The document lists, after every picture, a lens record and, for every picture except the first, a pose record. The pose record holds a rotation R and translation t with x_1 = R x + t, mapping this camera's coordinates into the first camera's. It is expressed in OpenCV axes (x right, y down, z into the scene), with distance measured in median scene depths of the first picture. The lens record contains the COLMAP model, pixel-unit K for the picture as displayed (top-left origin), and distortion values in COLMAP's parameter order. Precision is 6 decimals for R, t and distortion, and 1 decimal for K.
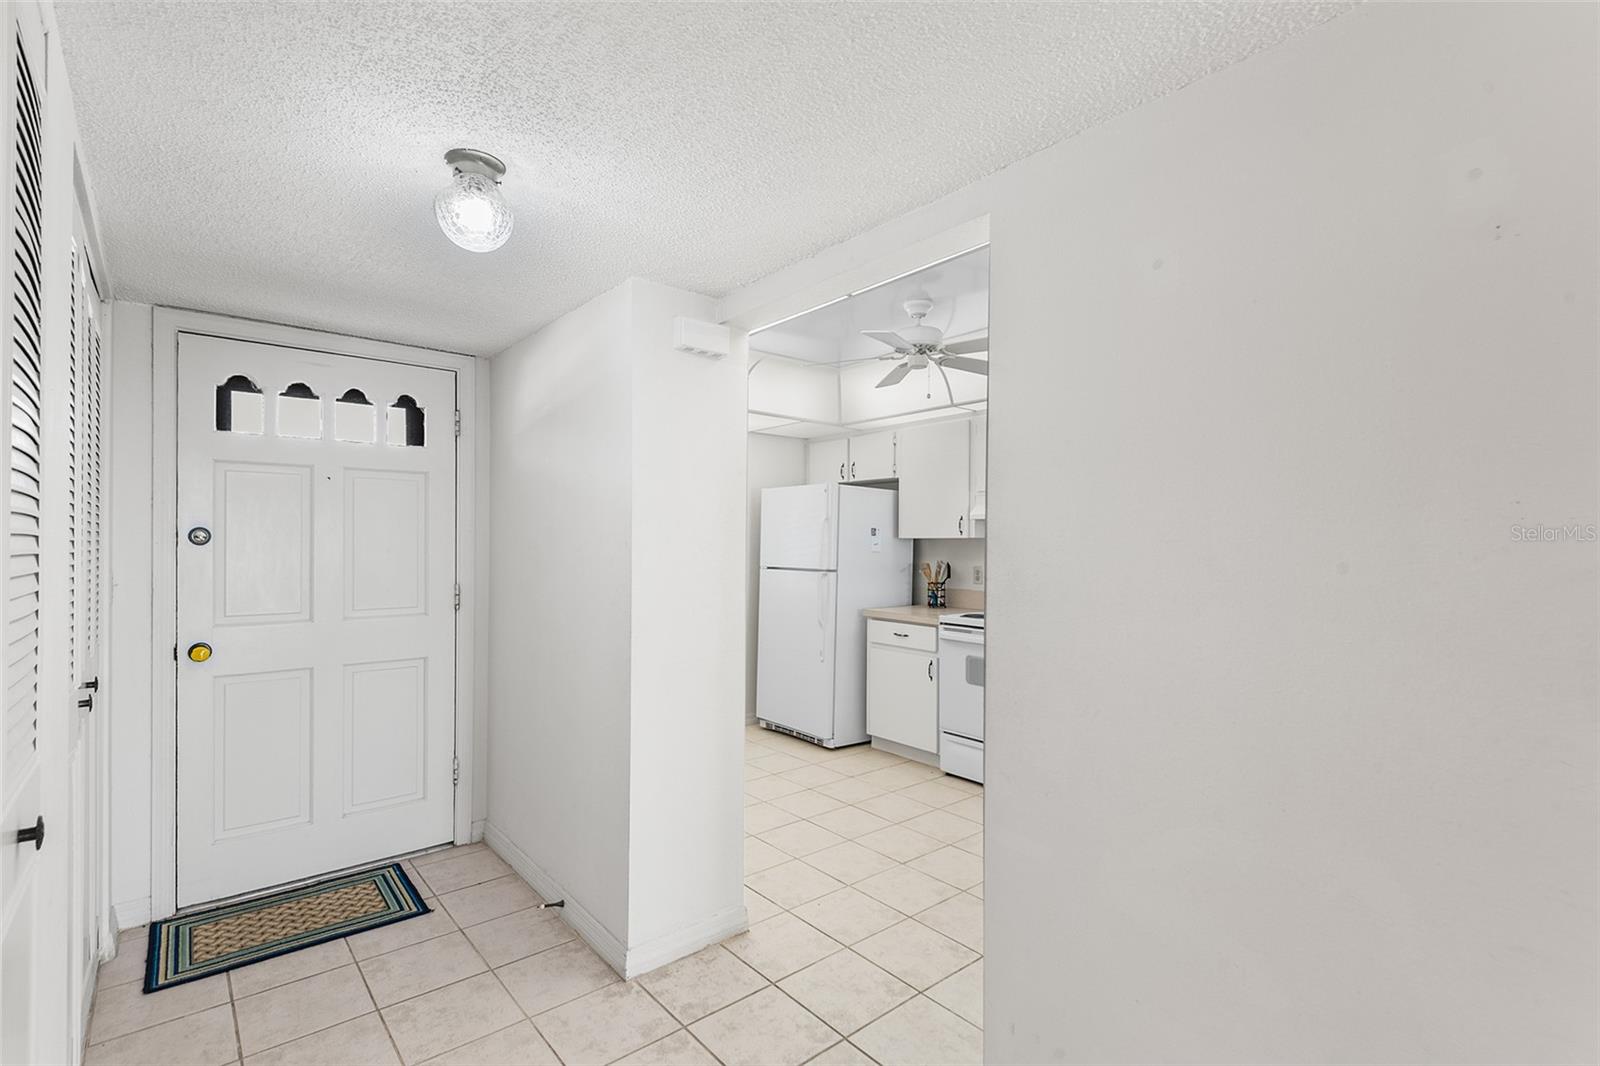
lens RADIAL K [[734.6, 0, 799.8], [0, 734.6, 543.9], [0, 0, 1]] dist [0.021536, -0.012024]
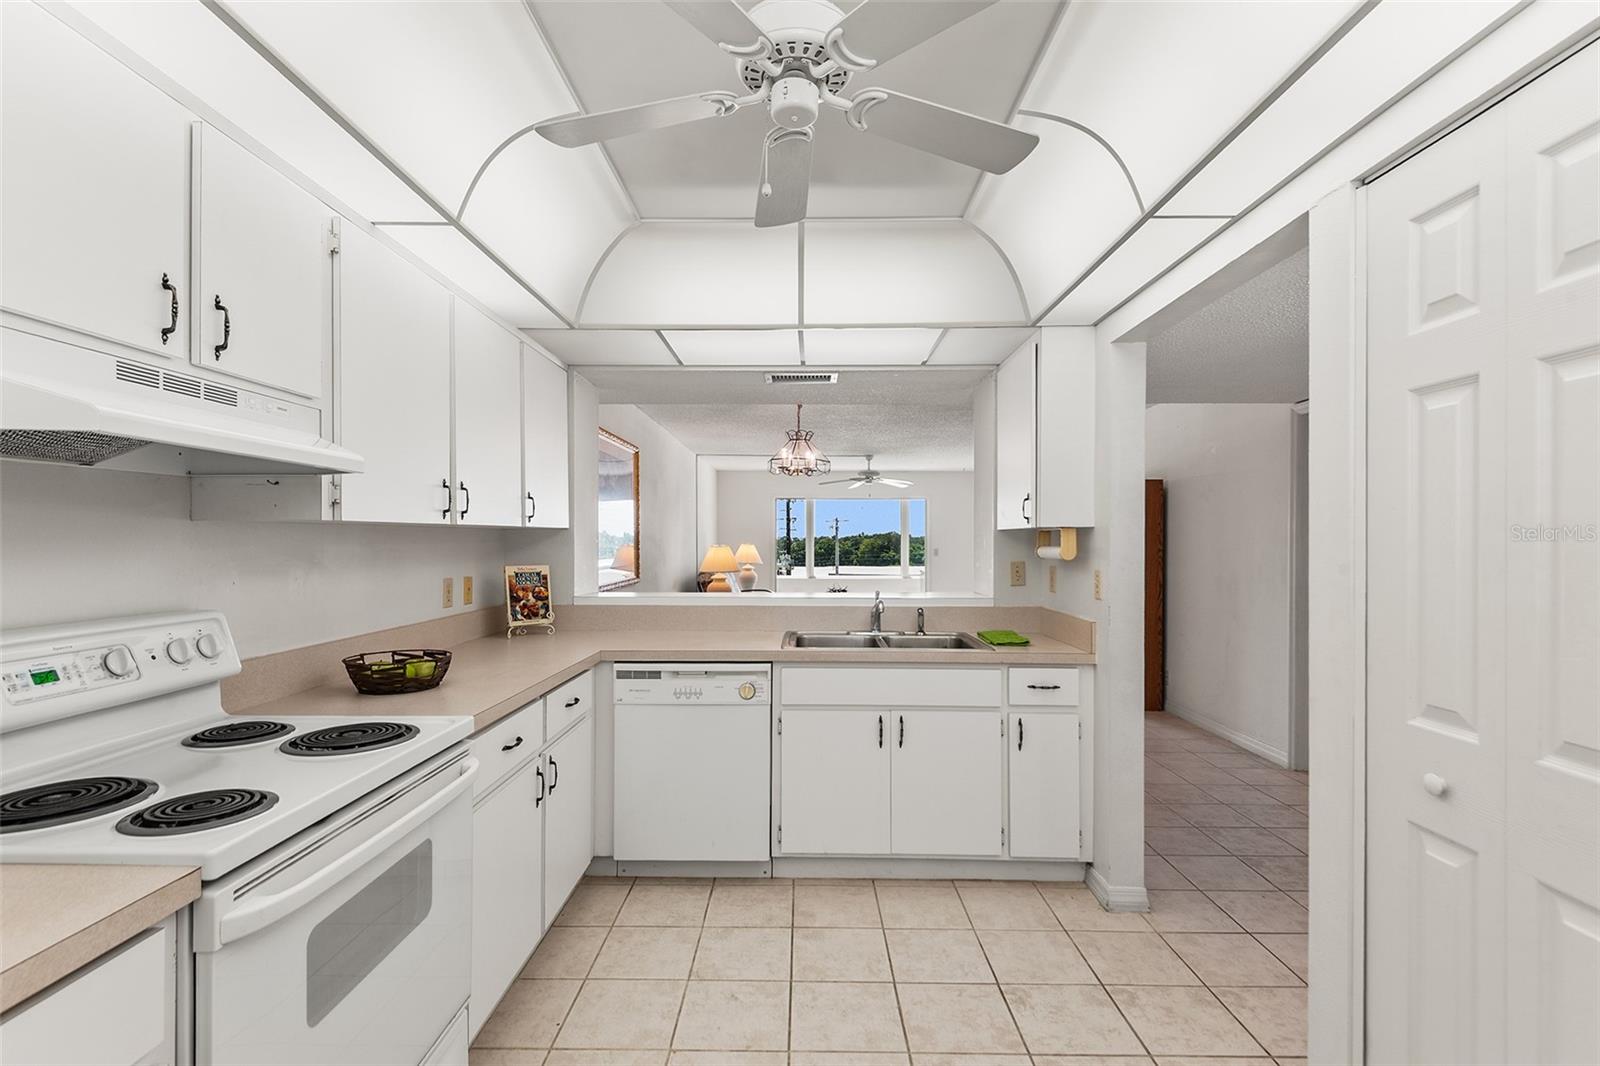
lens RADIAL K [[734.6, 0, 805.8], [0, 734.6, 536.2], [0, 0, 1]] dist [0.021536, -0.012024]
pose [[-0.757792, -0.000893, 0.652495, -0.143558], [-0.002489, 0.999996, -0.001522, -0.000347], [-0.652491, -0.002777, -0.757791, 1.545327]]
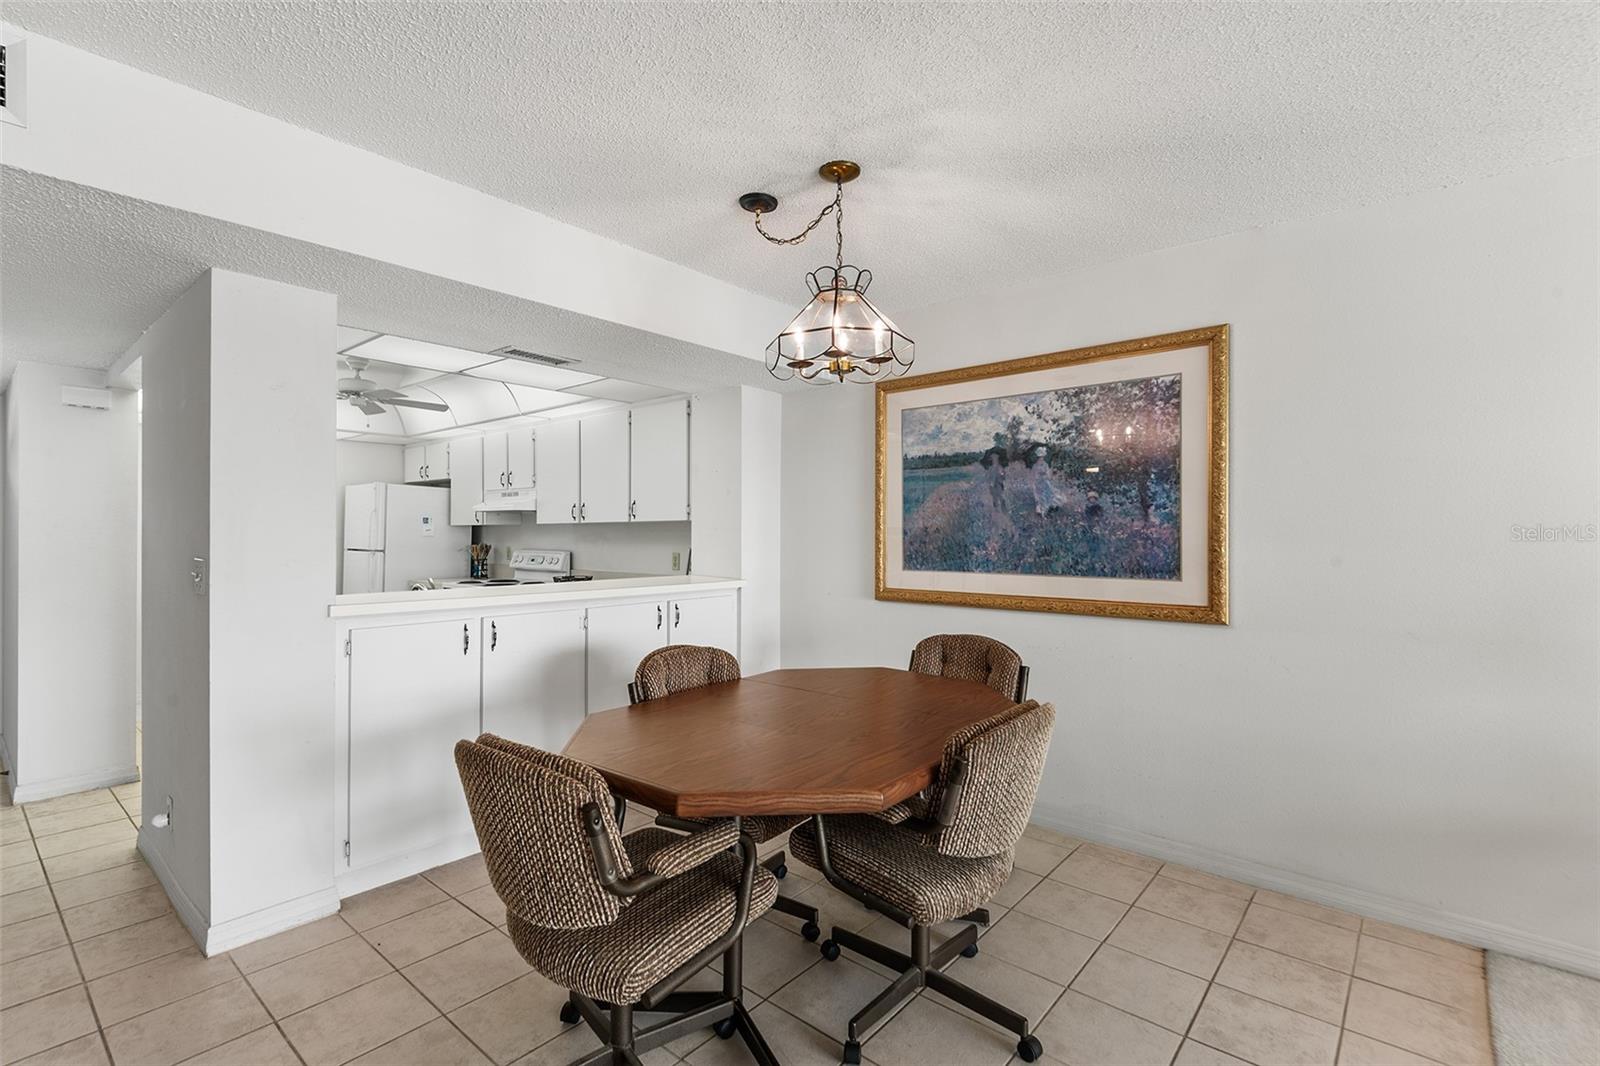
lens RADIAL K [[734.6, 0, 788.8], [0, 734.6, 532.1], [0, 0, 1]] dist [0.021536, -0.012024]
pose [[0.987838, -0.009298, 0.155211, 0.898039], [0.008699, 0.999952, 0.004539, 0.005330], [-0.155246, -0.003134, 0.987871, -0.639057]]
